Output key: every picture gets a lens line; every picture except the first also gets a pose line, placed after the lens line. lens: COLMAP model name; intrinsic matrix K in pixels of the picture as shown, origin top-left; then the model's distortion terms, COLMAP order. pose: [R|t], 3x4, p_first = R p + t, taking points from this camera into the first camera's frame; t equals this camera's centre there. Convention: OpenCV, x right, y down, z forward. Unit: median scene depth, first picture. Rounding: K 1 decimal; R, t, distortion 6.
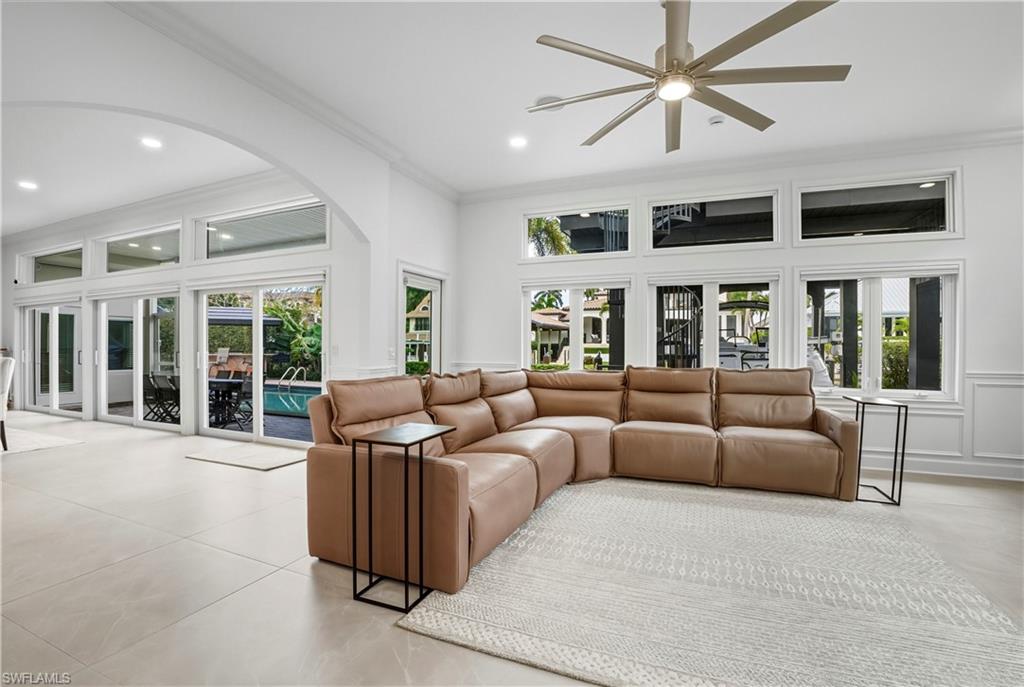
lens RADIAL K [[443.2, 0, 512.8], [0, 443.2, 345.8], [0, 0, 1]] dist [-0.048284, -0.000160]
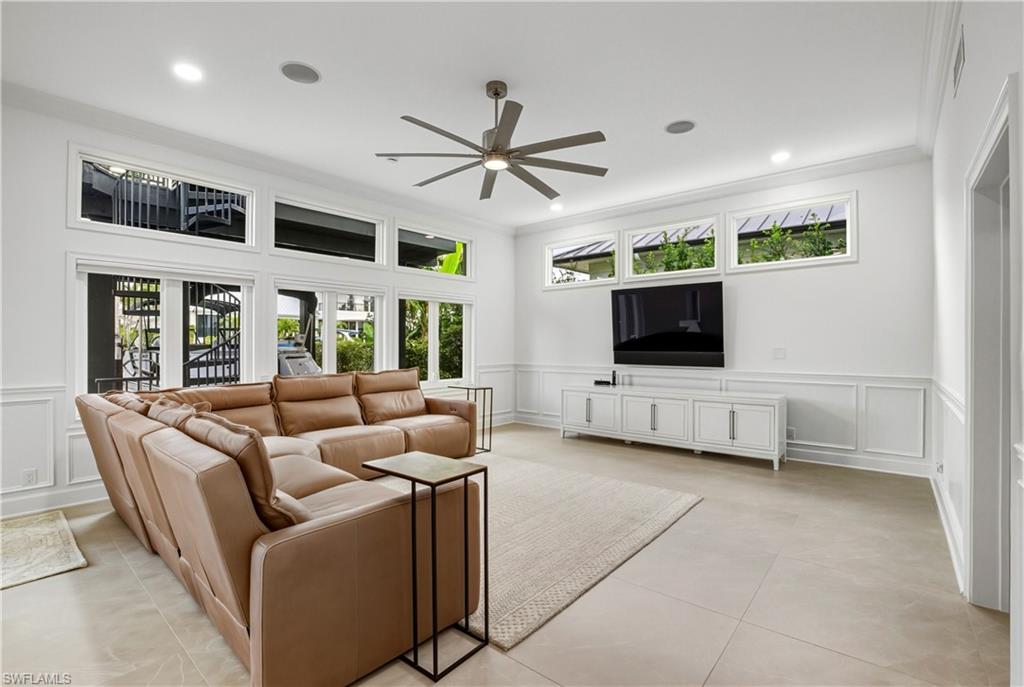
lens RADIAL K [[454.4, 0, 511.2], [0, 454.4, 344.9], [0, 0, 1]] dist [-0.022794, 0.000229]
pose [[0.336544, -0.006520, 0.941645, -0.451596], [0.008639, 0.999955, 0.003836, -0.017506], [-0.941628, 0.006844, 0.336585, 0.238830]]
